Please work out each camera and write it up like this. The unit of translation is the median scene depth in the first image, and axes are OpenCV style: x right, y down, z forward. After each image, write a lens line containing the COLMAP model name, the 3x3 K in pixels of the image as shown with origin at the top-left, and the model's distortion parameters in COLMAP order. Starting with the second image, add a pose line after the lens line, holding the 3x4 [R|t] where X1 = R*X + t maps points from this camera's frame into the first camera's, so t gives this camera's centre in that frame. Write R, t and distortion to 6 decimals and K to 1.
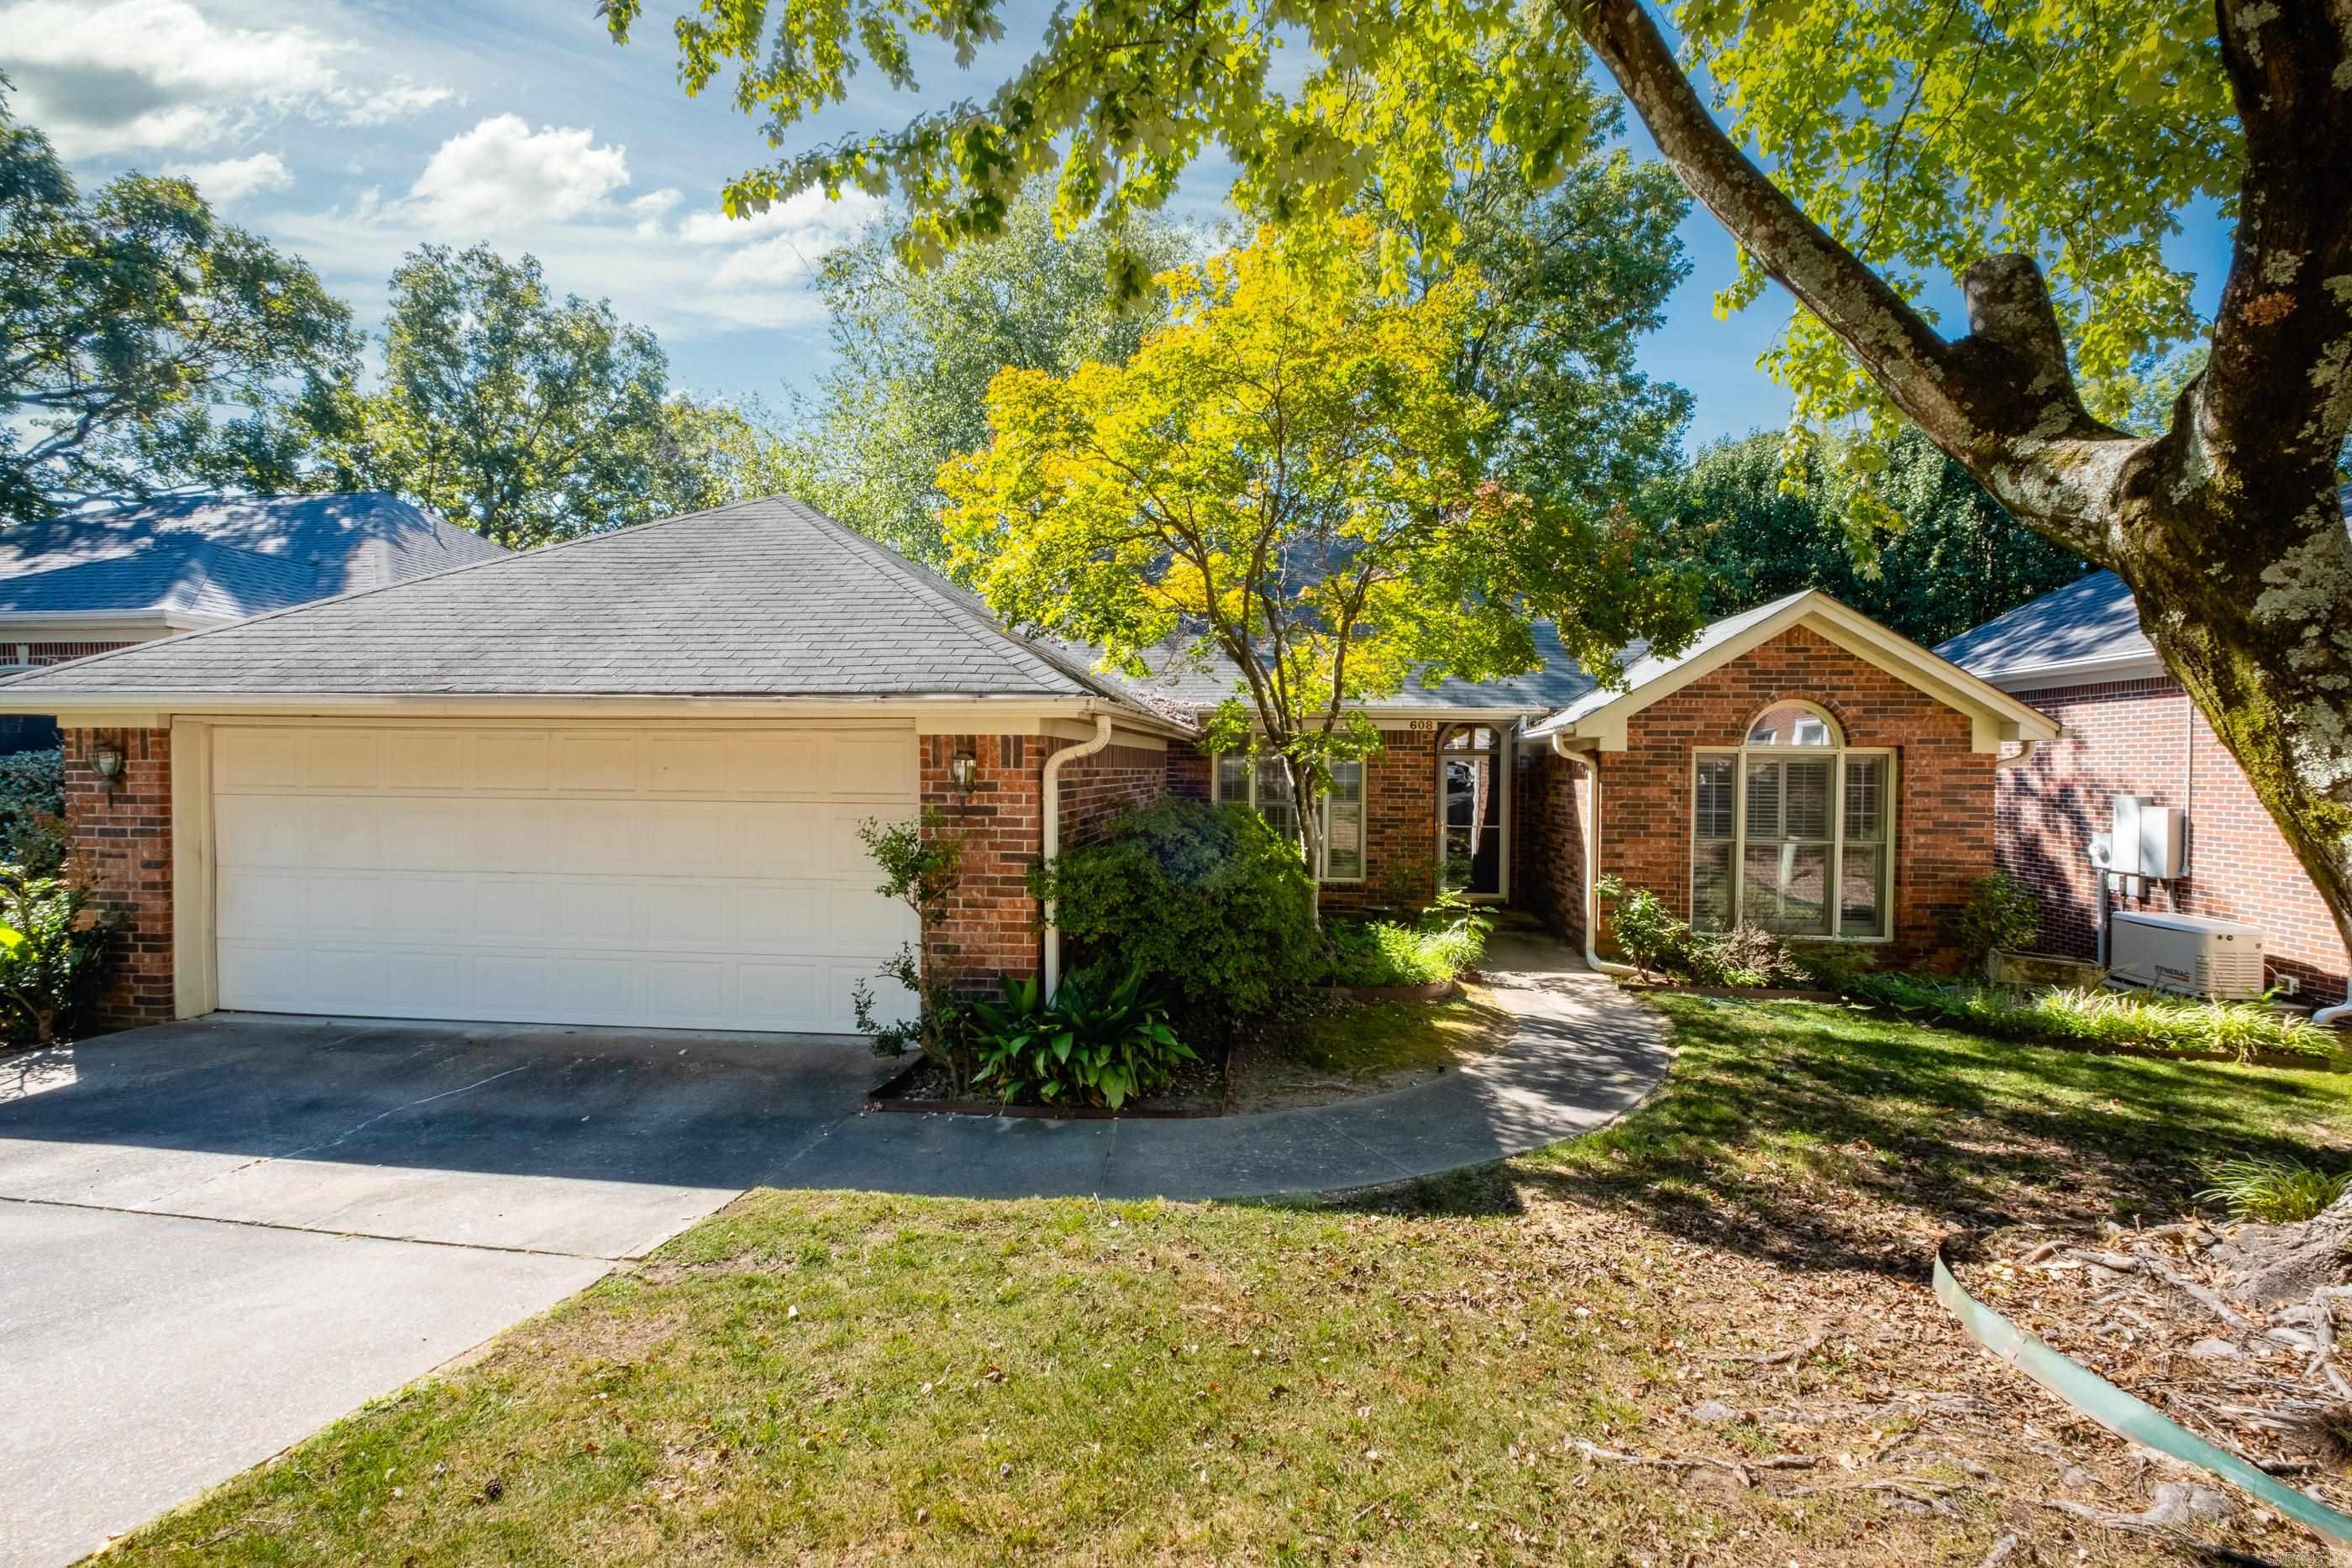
lens RADIAL K [[1021.6, 0, 1176.0], [0, 1021.6, 784.0], [0, 0, 1]] dist [0.000440, 0.000004]
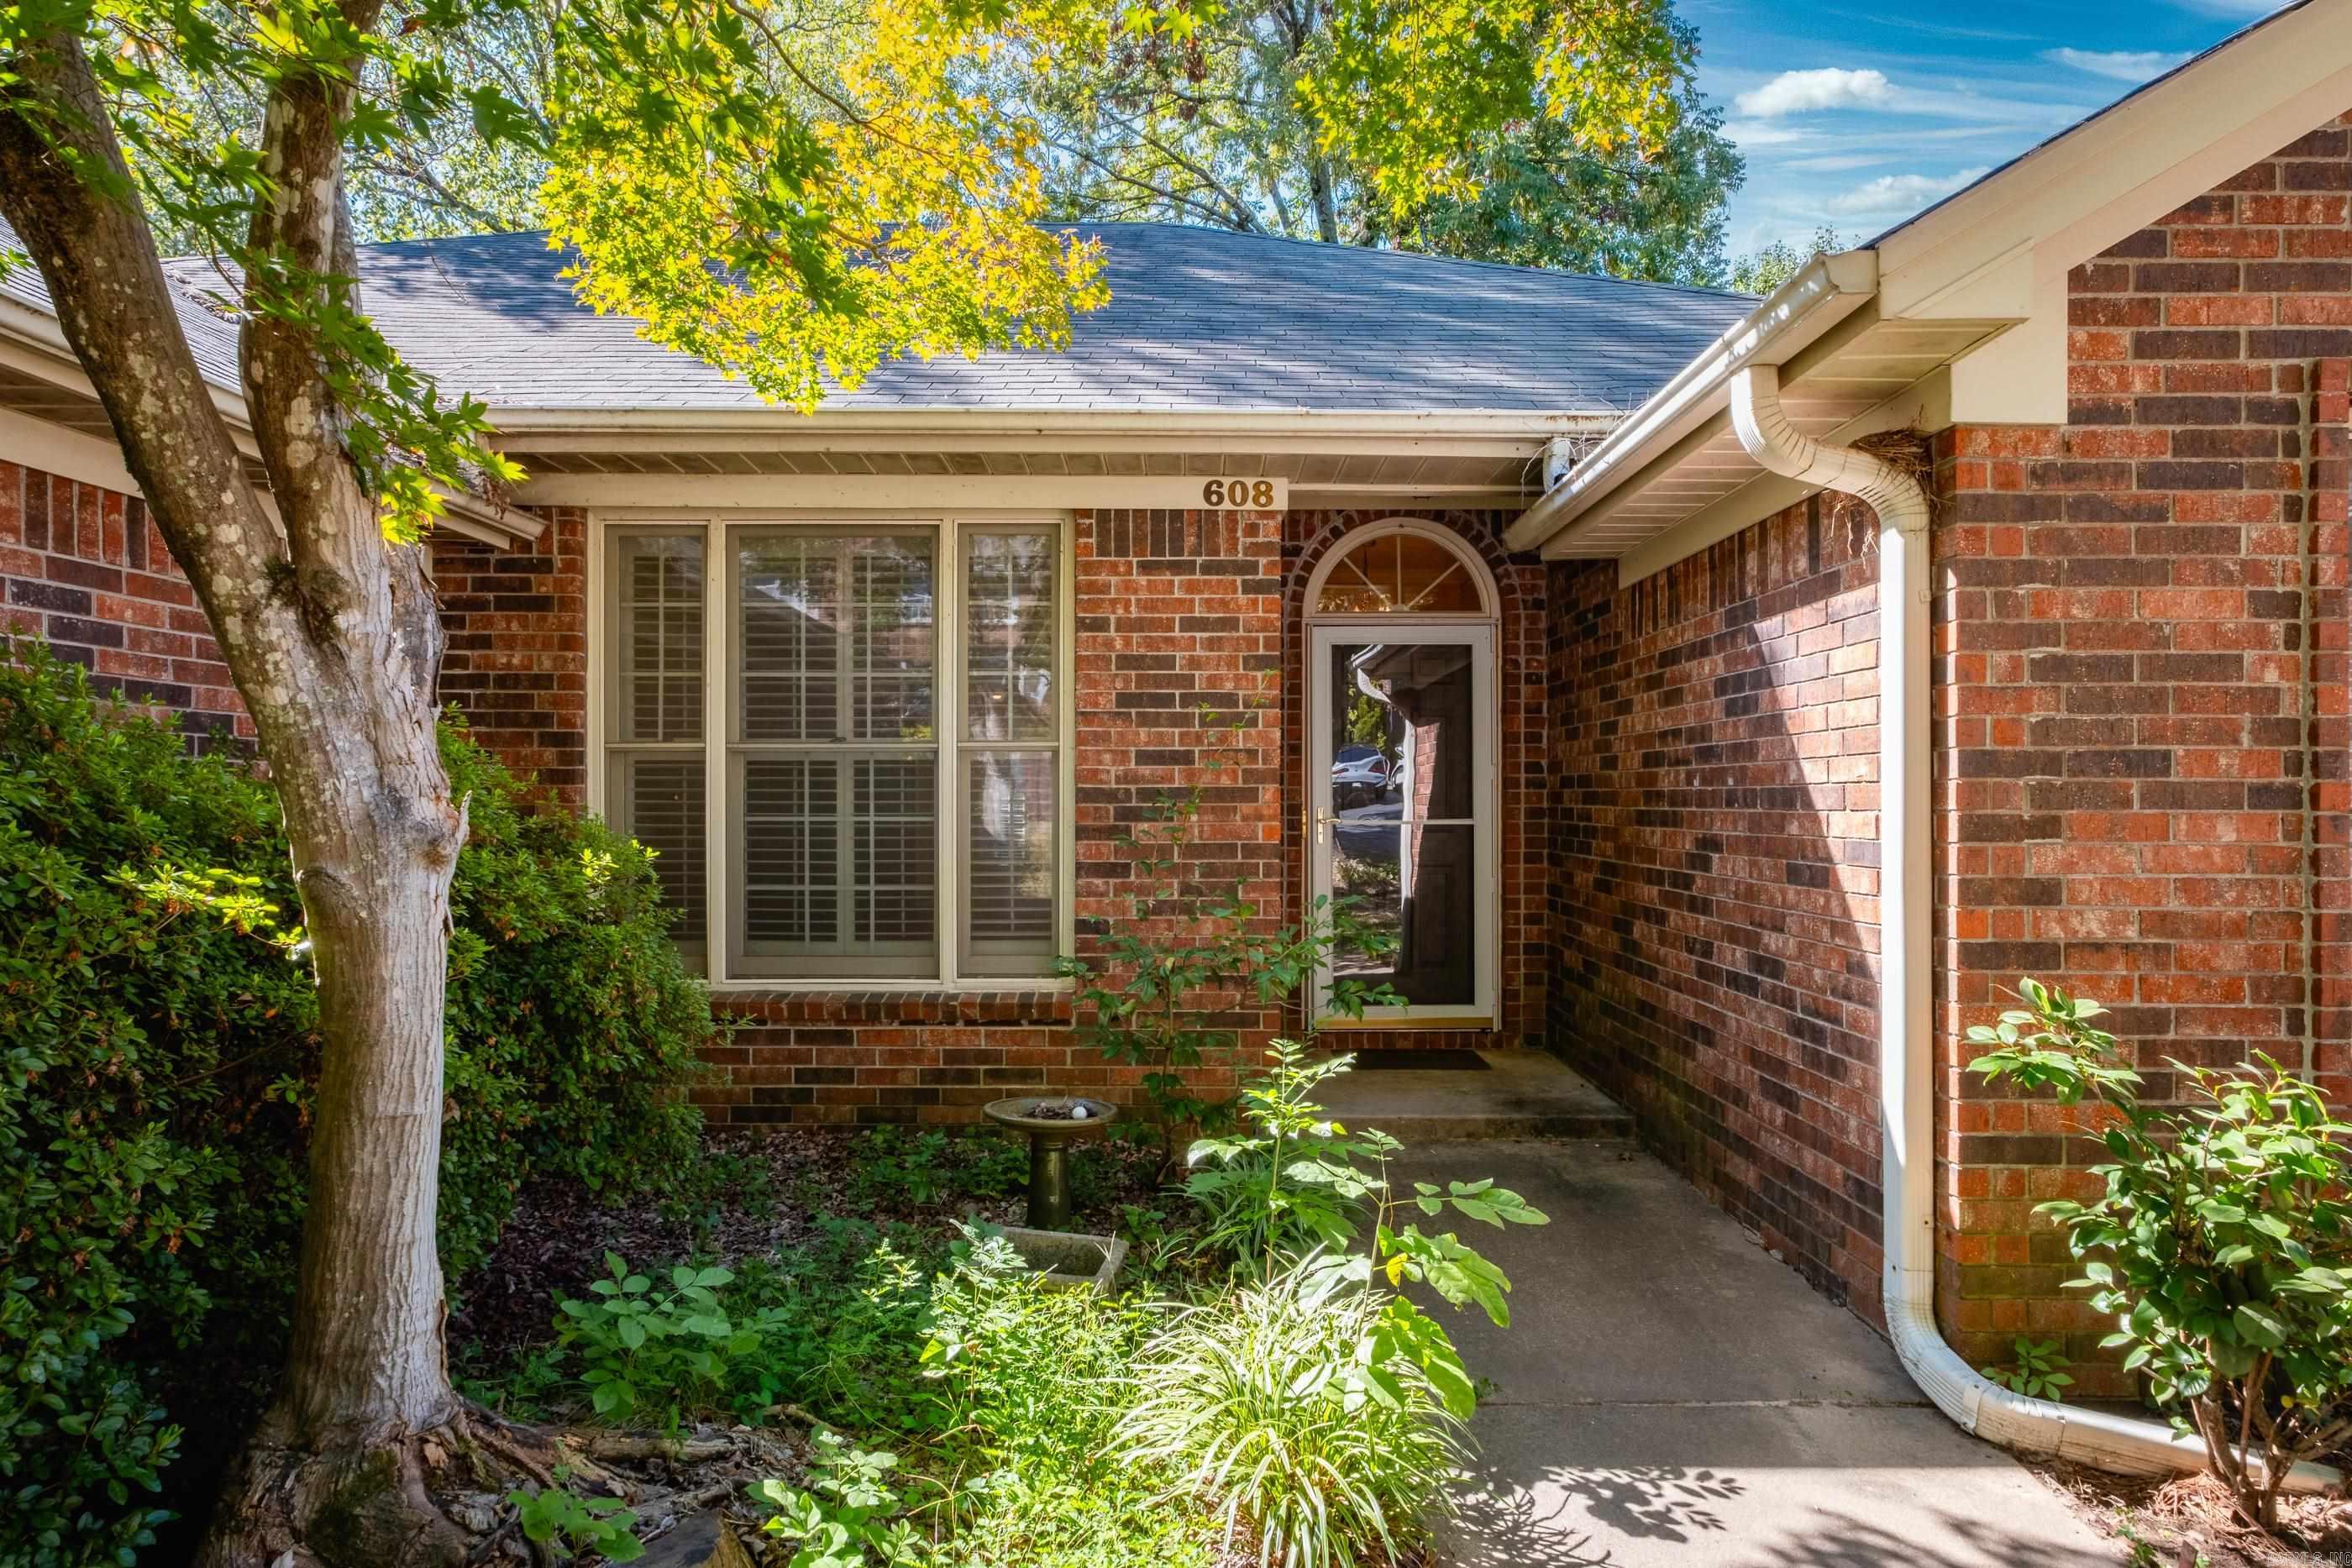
lens RADIAL K [[1234.3, 0, 1176.0], [0, 1234.3, 784.0], [0, 0, 1]] dist [-0.003181, -0.000913]
pose [[0.994802, -0.006759, 0.101604, 0.215383], [0.009724, 0.999540, -0.028716, 0.051825], [-0.101363, 0.029554, 0.994410, 0.741927]]
